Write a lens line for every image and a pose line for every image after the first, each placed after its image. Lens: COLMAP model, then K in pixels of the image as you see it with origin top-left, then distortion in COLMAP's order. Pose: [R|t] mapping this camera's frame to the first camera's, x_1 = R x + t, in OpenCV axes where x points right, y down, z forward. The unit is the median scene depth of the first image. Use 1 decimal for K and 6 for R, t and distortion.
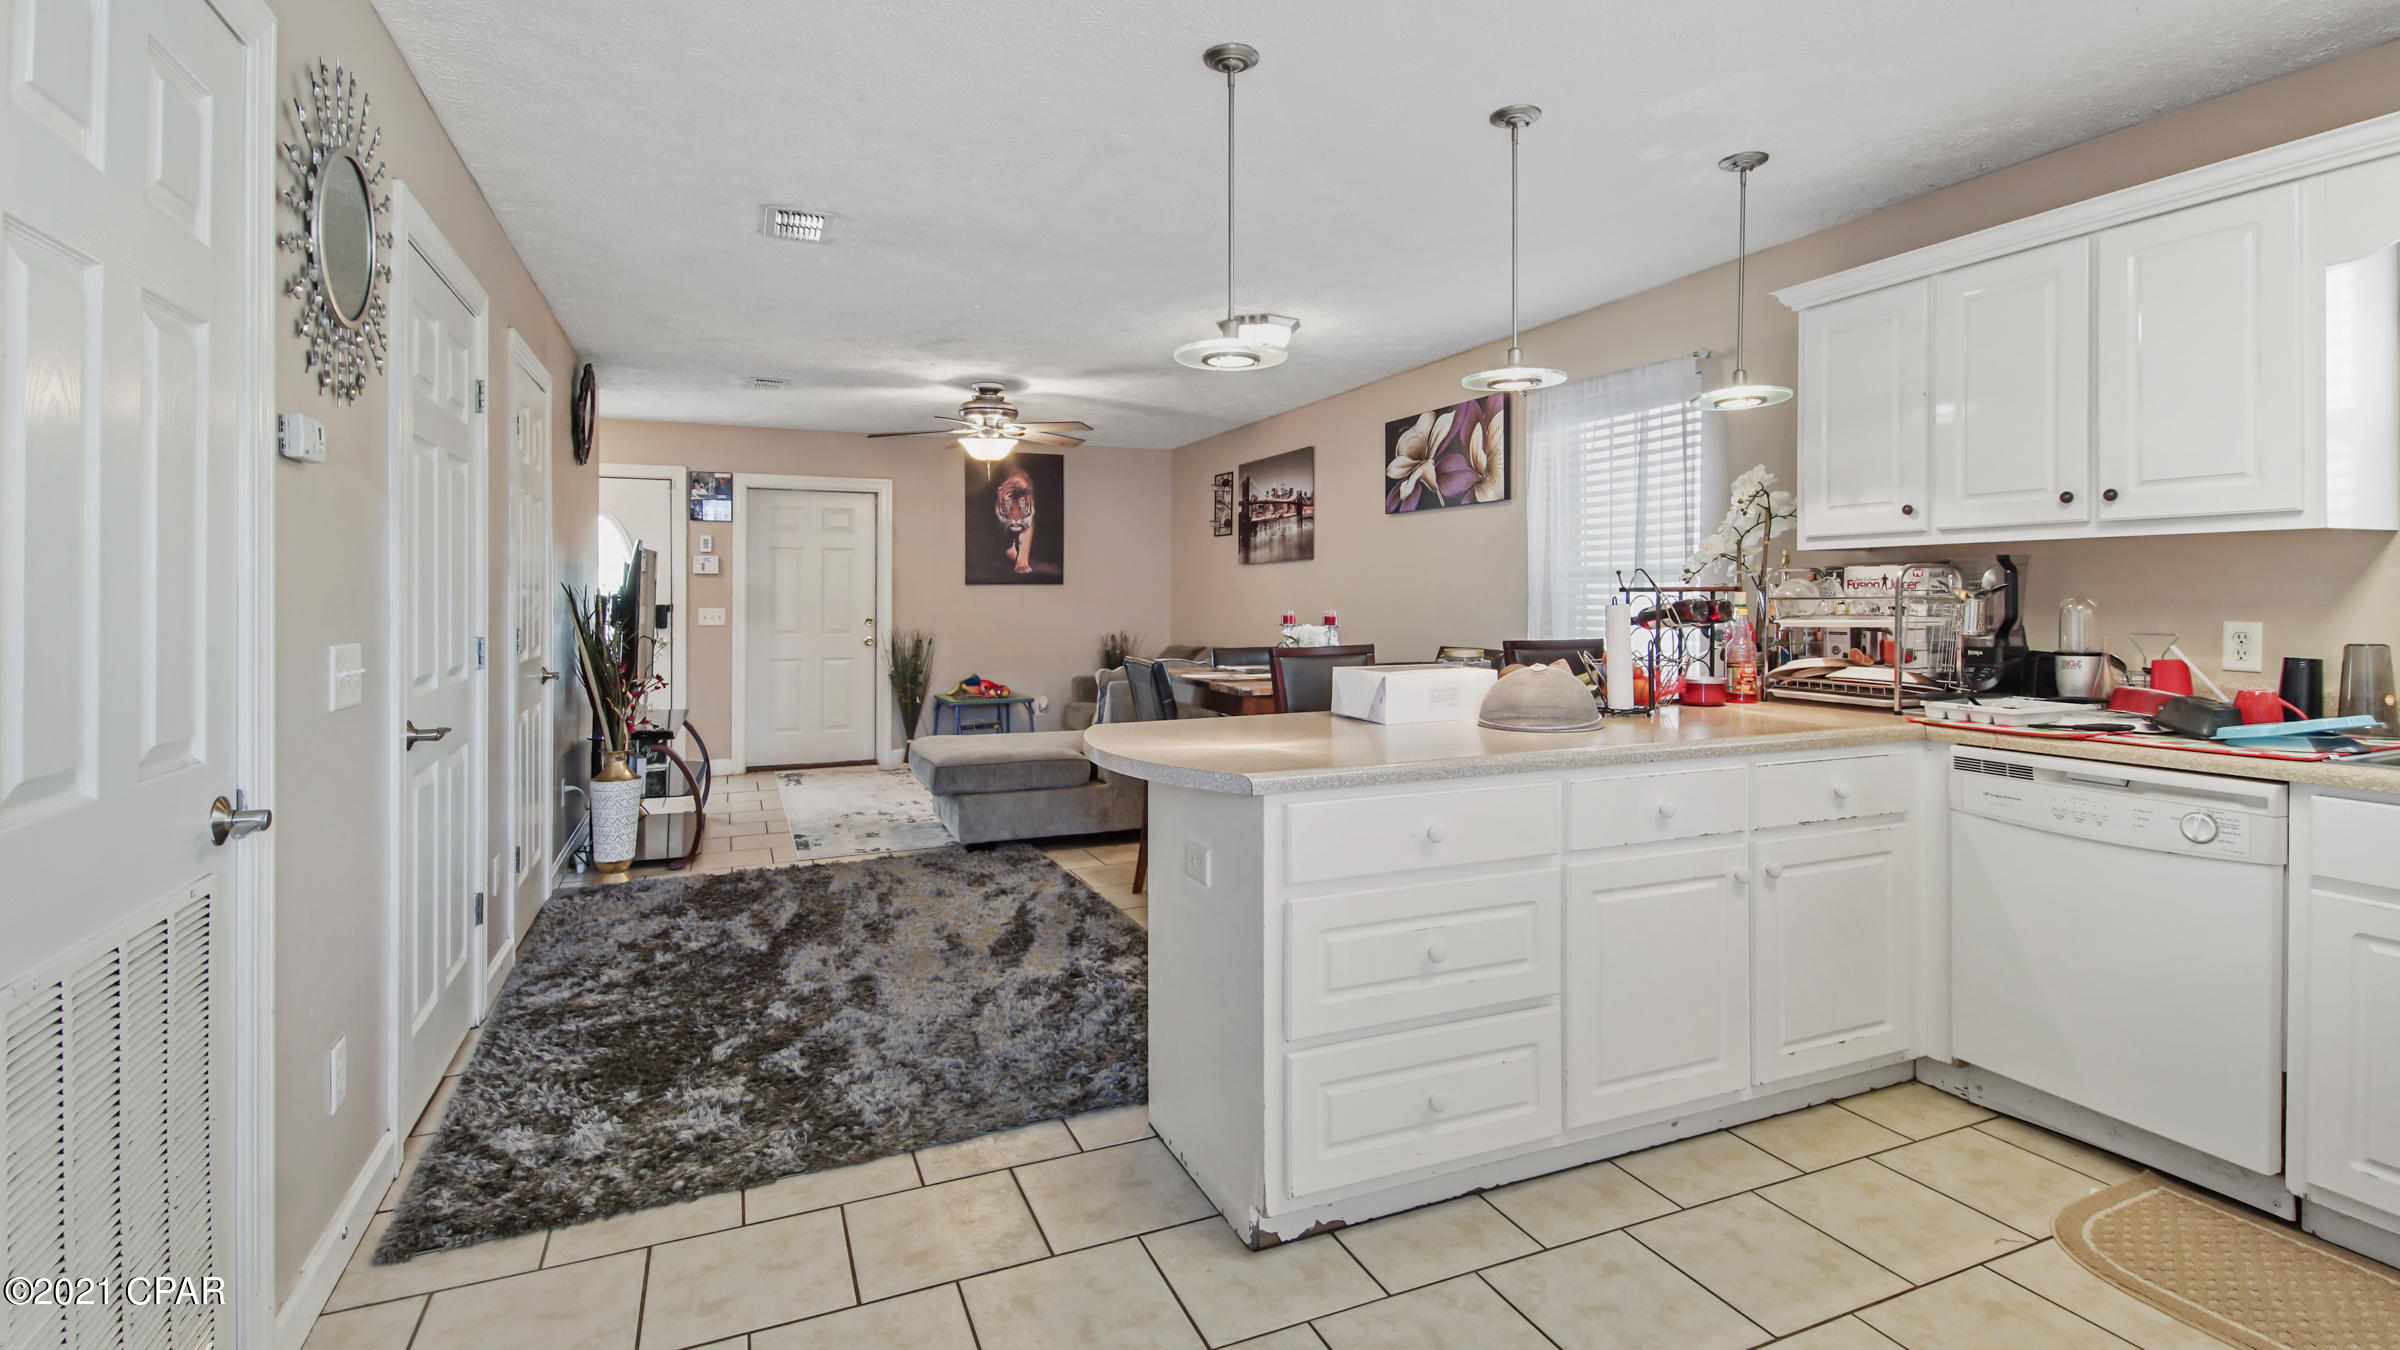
lens RADIAL K [[1086.1, 0, 1199.4], [0, 1086.1, 618.0], [0, 0, 1]] dist [0.000460, -0.000956]
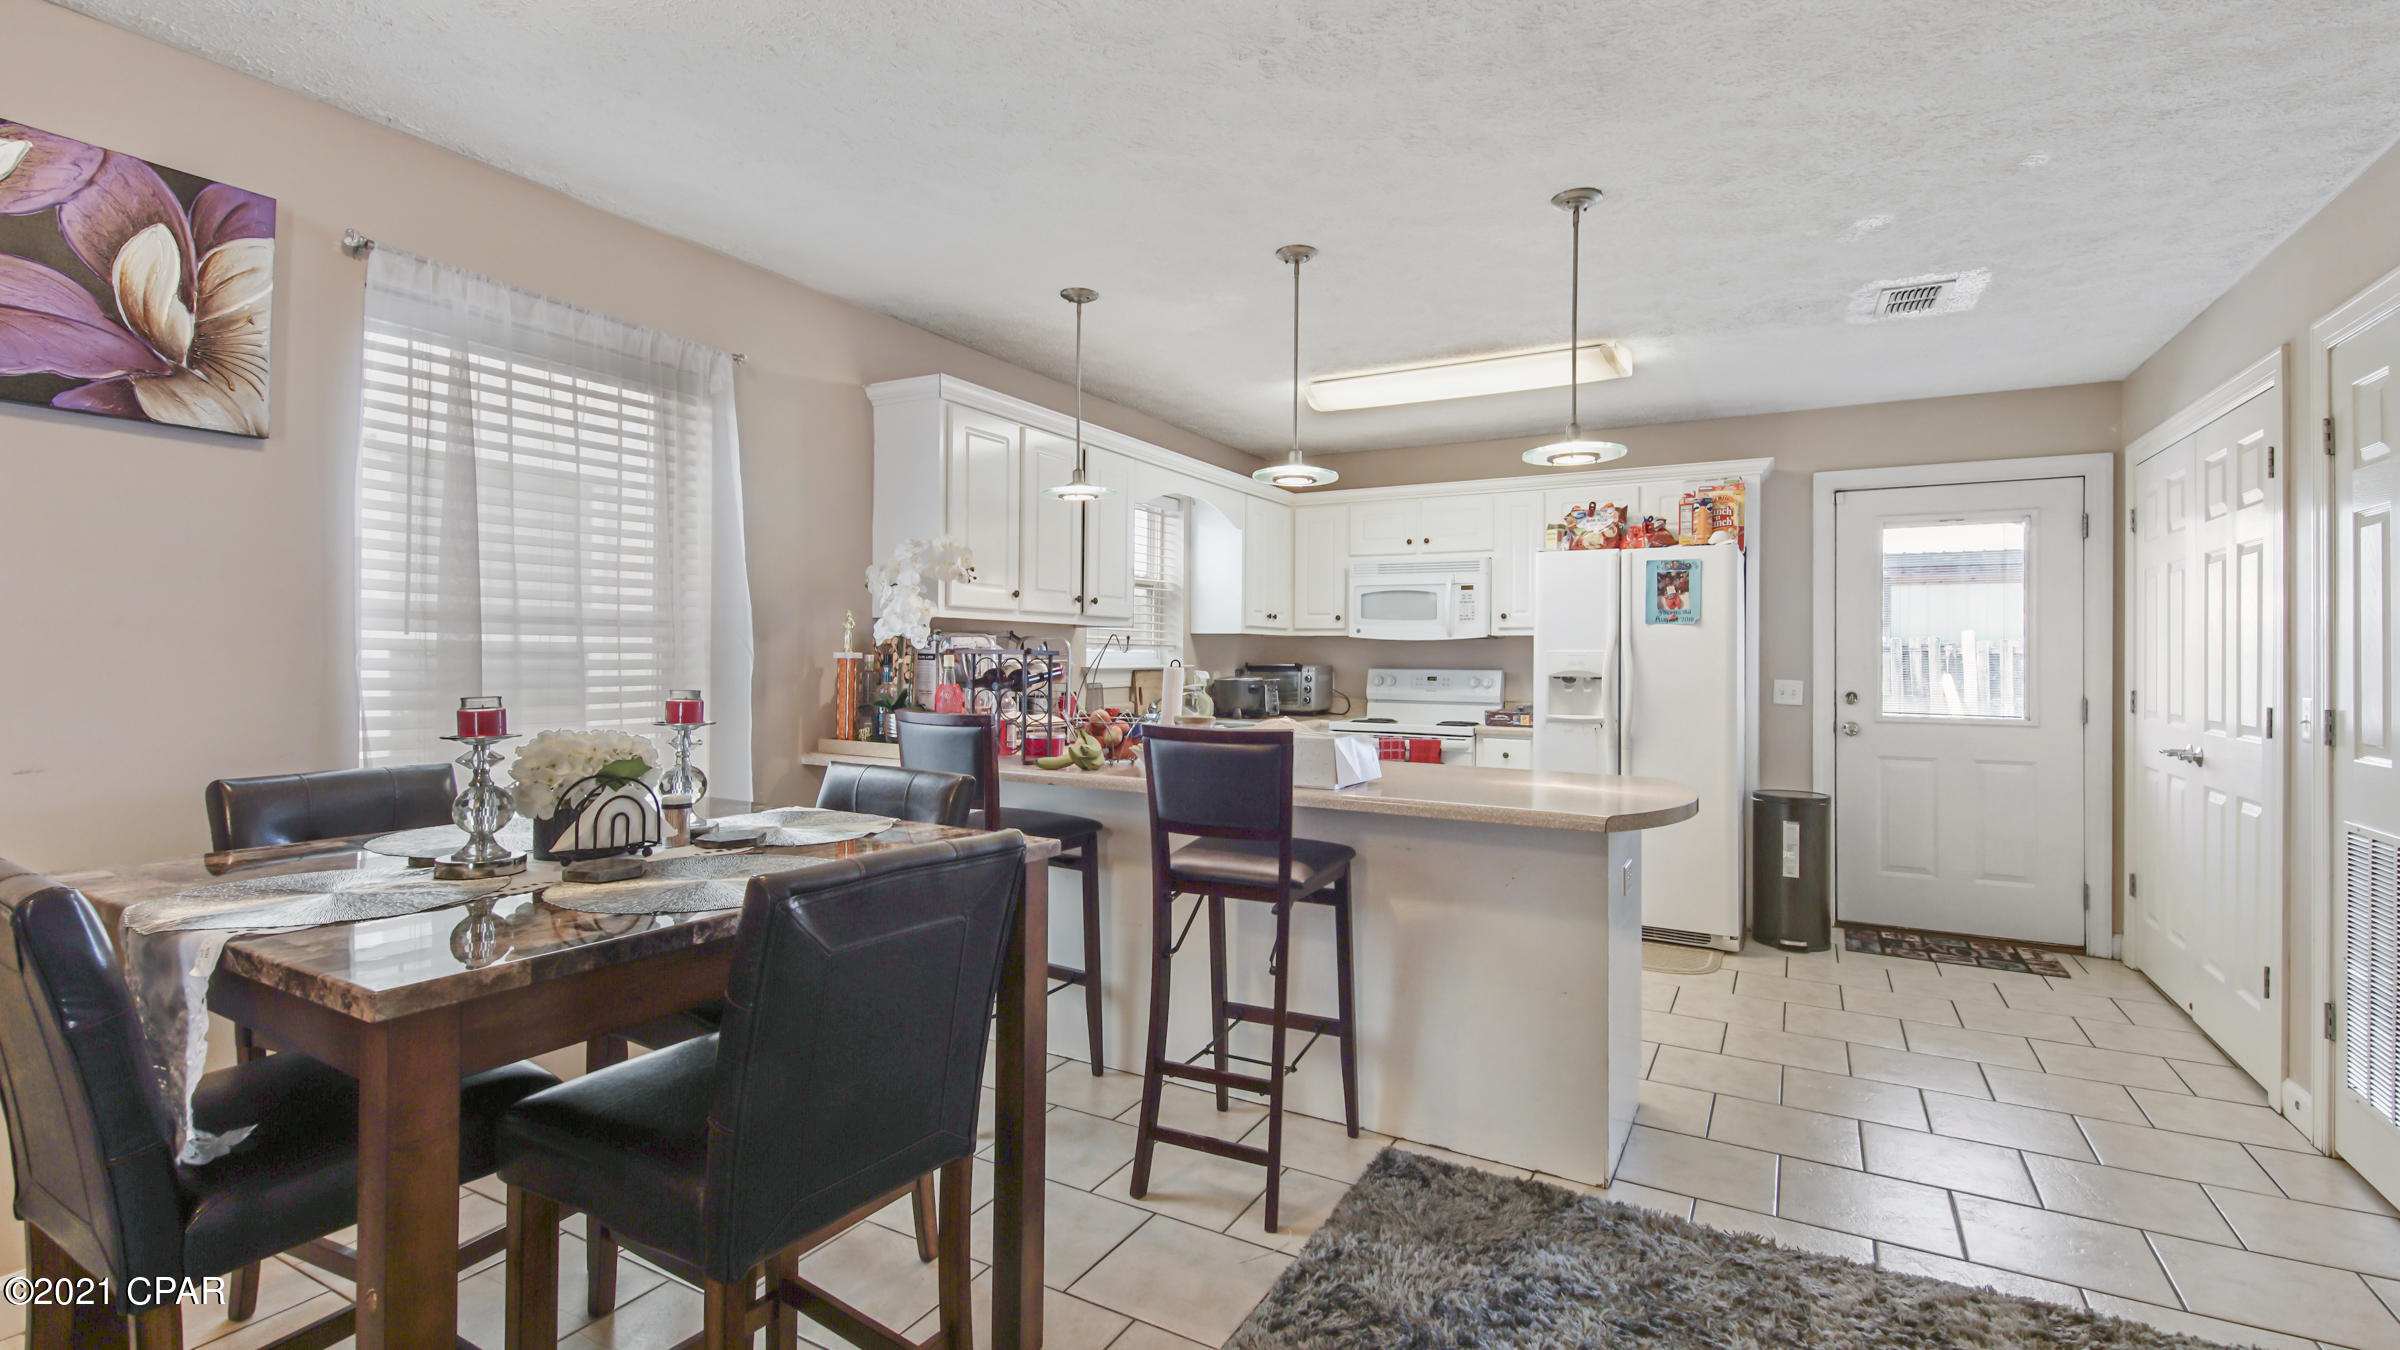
lens RADIAL K [[1246.9, 0, 1090.5], [0, 1246.9, 645.1], [0, 0, 1]] dist [0.075396, -0.033335]
pose [[-0.616874, 0.009777, 0.787001, -0.498699], [0.011308, 0.999930, -0.003558, -0.022938], [-0.786981, 0.006705, -0.616941, 1.491857]]
